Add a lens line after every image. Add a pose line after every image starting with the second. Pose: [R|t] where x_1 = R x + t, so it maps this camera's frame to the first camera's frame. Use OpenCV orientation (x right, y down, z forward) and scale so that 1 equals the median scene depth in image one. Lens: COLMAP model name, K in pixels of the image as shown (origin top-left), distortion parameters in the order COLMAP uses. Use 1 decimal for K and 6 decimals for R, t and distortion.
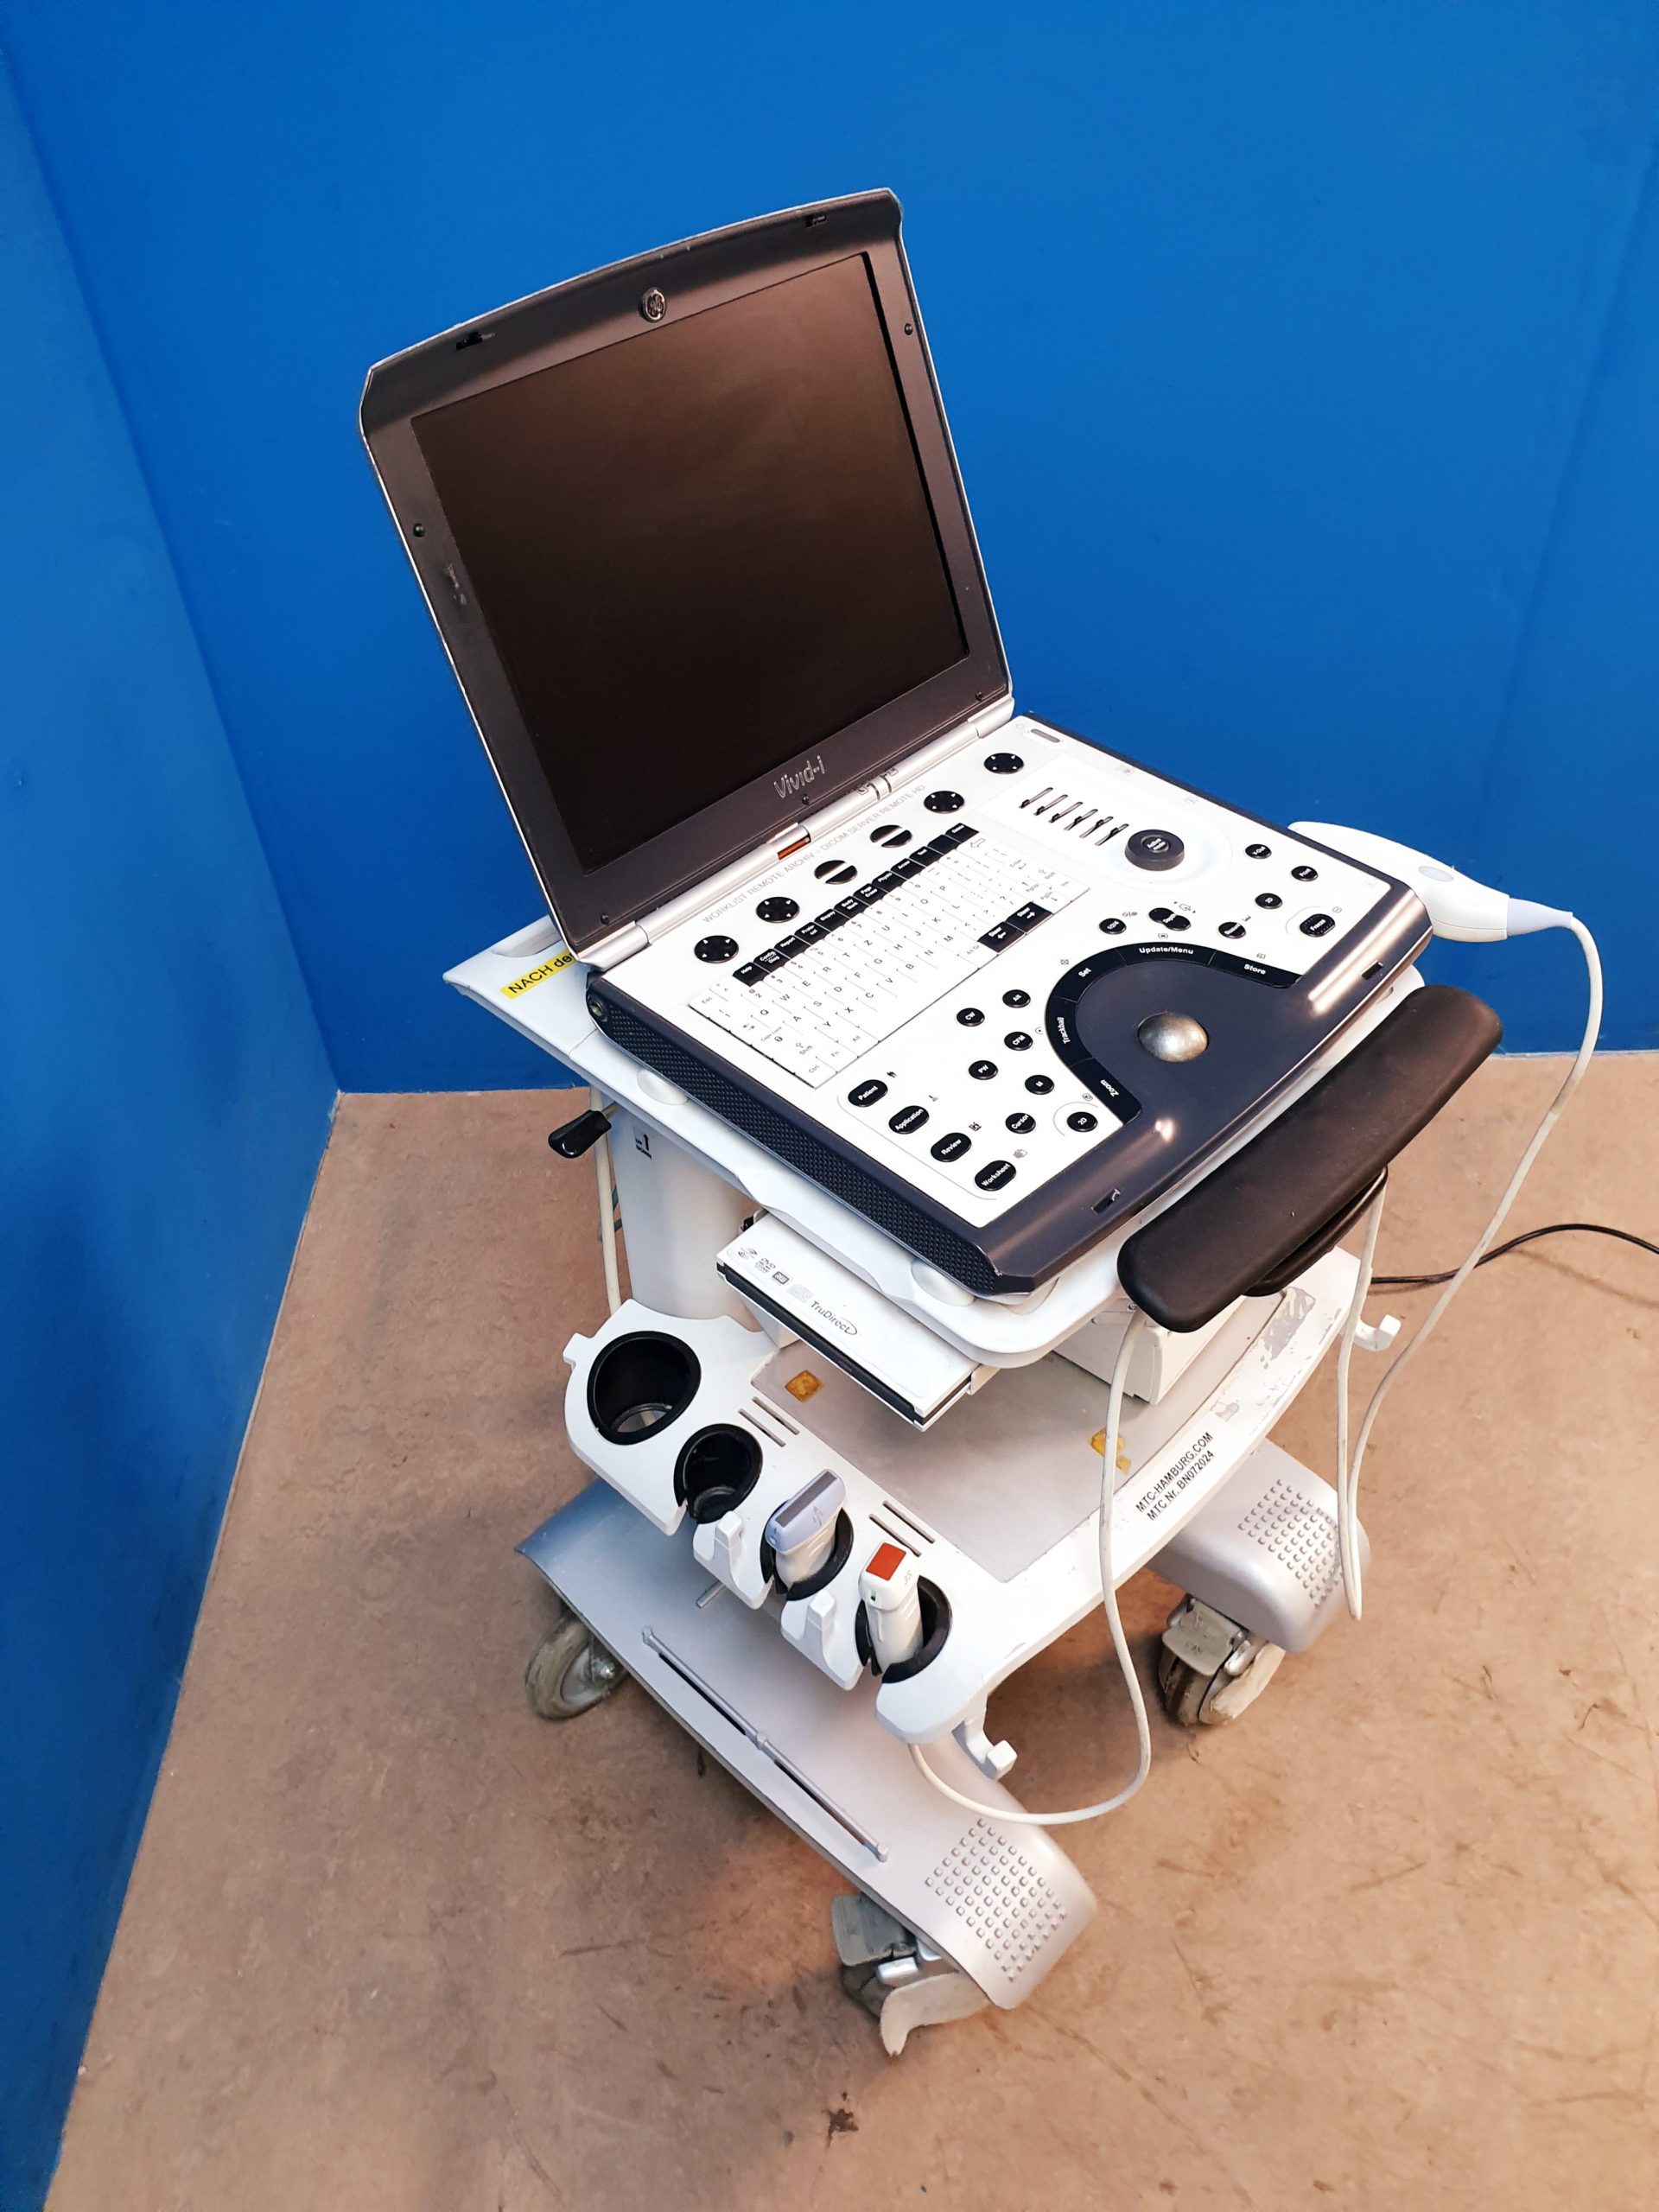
lens RADIAL K [[1705.2, 0, 805.8], [0, 1705.2, 1098.3], [0, 0, 1]] dist [0.008003, 0.000525]
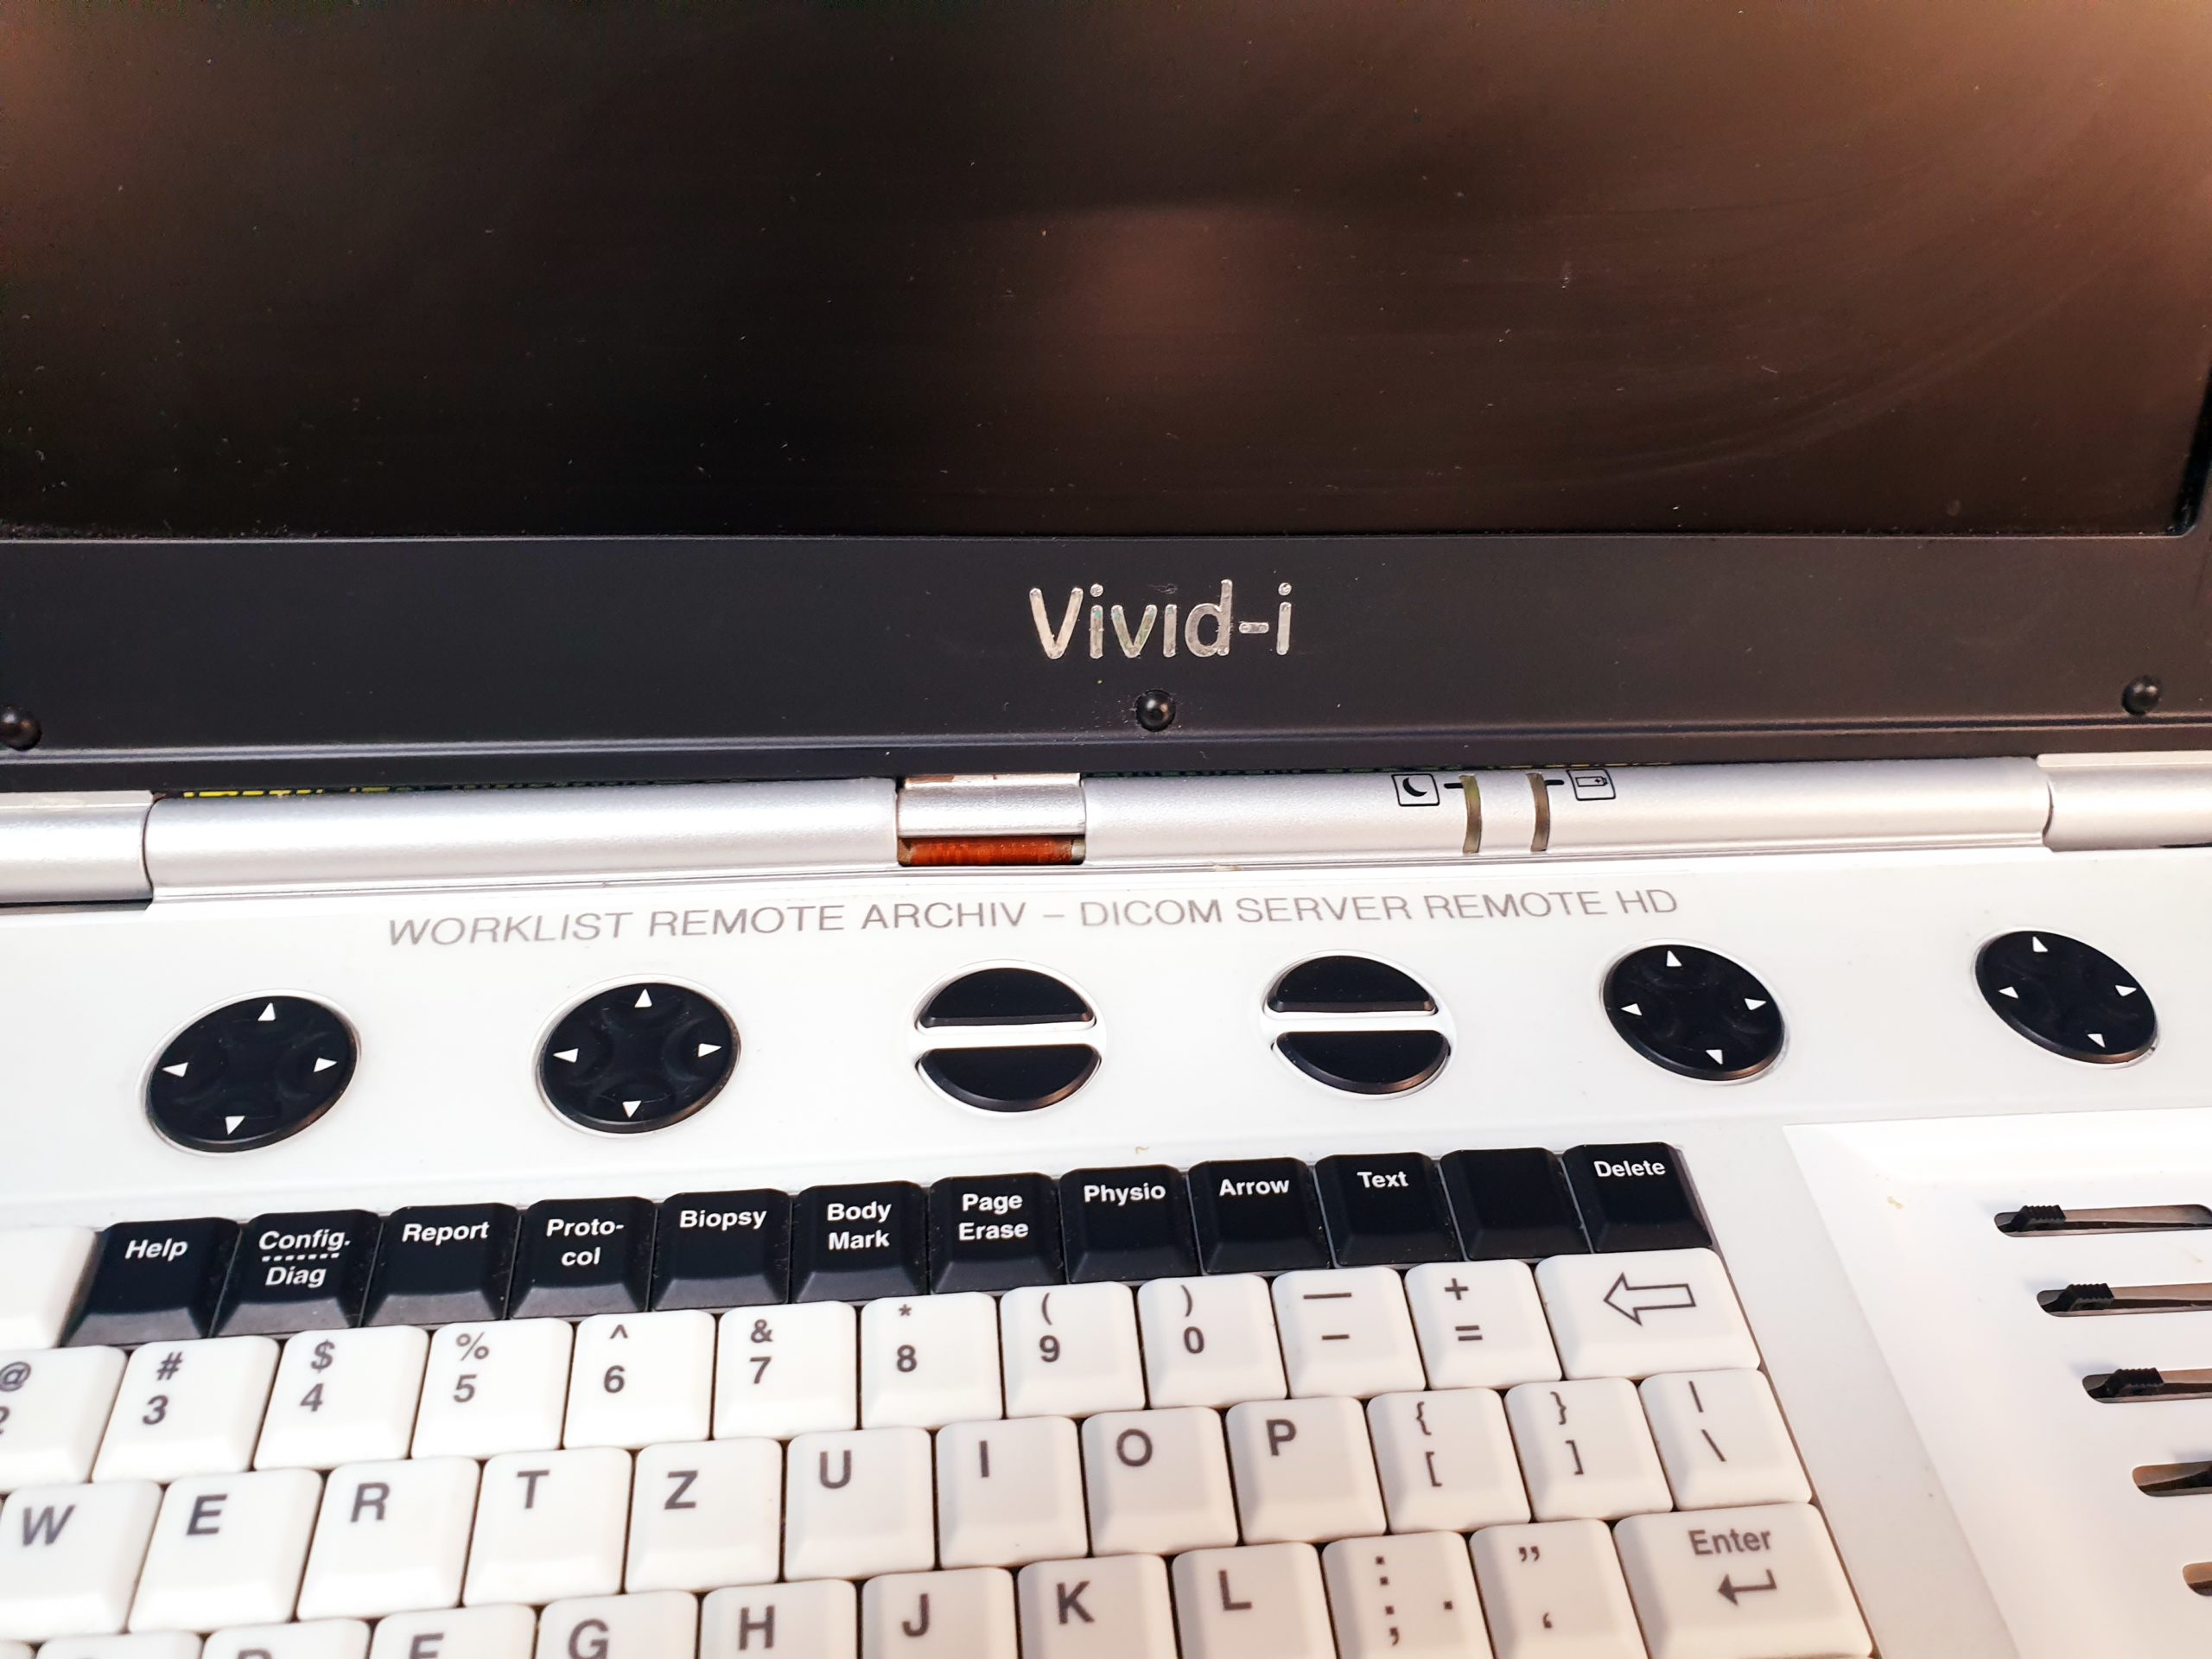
lens RADIAL K [[1705.2, 0, 1104.8], [0, 1705.2, 817.3], [0, 0, 1]] dist [0.008003, 0.000525]
pose [[0.762581, 0.497395, -0.413604, 0.079663], [-0.499937, 0.858900, 0.111144, -0.140150], [0.410527, 0.122019, 0.903648, 0.581671]]
